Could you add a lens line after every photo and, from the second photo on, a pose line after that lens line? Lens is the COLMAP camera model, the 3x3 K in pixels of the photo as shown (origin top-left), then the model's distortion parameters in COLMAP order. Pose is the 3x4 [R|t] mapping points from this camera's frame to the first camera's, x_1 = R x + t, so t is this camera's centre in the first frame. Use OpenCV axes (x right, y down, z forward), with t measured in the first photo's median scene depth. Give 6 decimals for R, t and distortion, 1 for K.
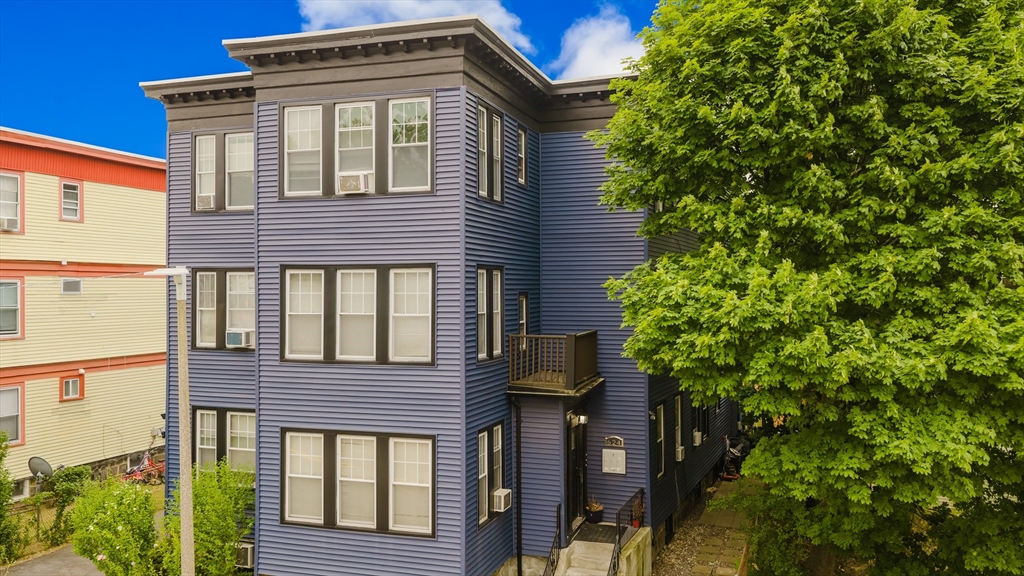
lens RADIAL K [[848.6, 0, 512.0], [0, 848.6, 288.0], [0, 0, 1]] dist [0.001441, -0.001157]
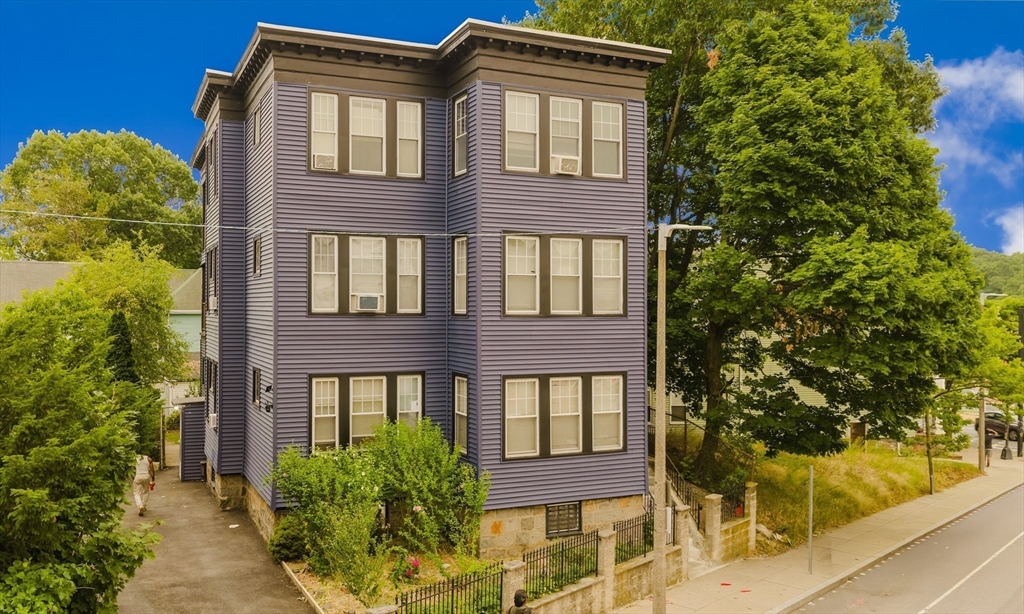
lens RADIAL K [[886.3, 0, 512.0], [0, 886.3, 307.0], [0, 0, 1]] dist [0.004478, -0.007756]
pose [[0.728443, 0.001160, 0.685105, -1.065593], [-0.006687, 0.999963, 0.005417, 0.067090], [-0.685073, -0.008527, 0.728424, 0.140049]]
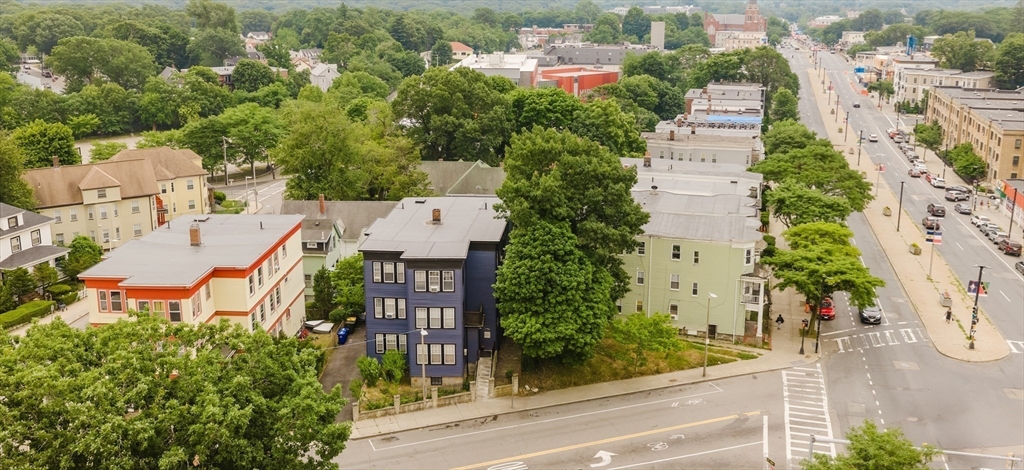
lens RADIAL K [[766.9, 0, 511.7], [0, 766.9, 198.6], [0, 0, 1]] dist [0.001073, 0.000174]
pose [[0.955471, -0.060407, 0.288837, -0.874879], [-0.005950, 0.974680, 0.223526, -1.389255], [-0.295027, -0.215291, 0.930918, -2.526836]]
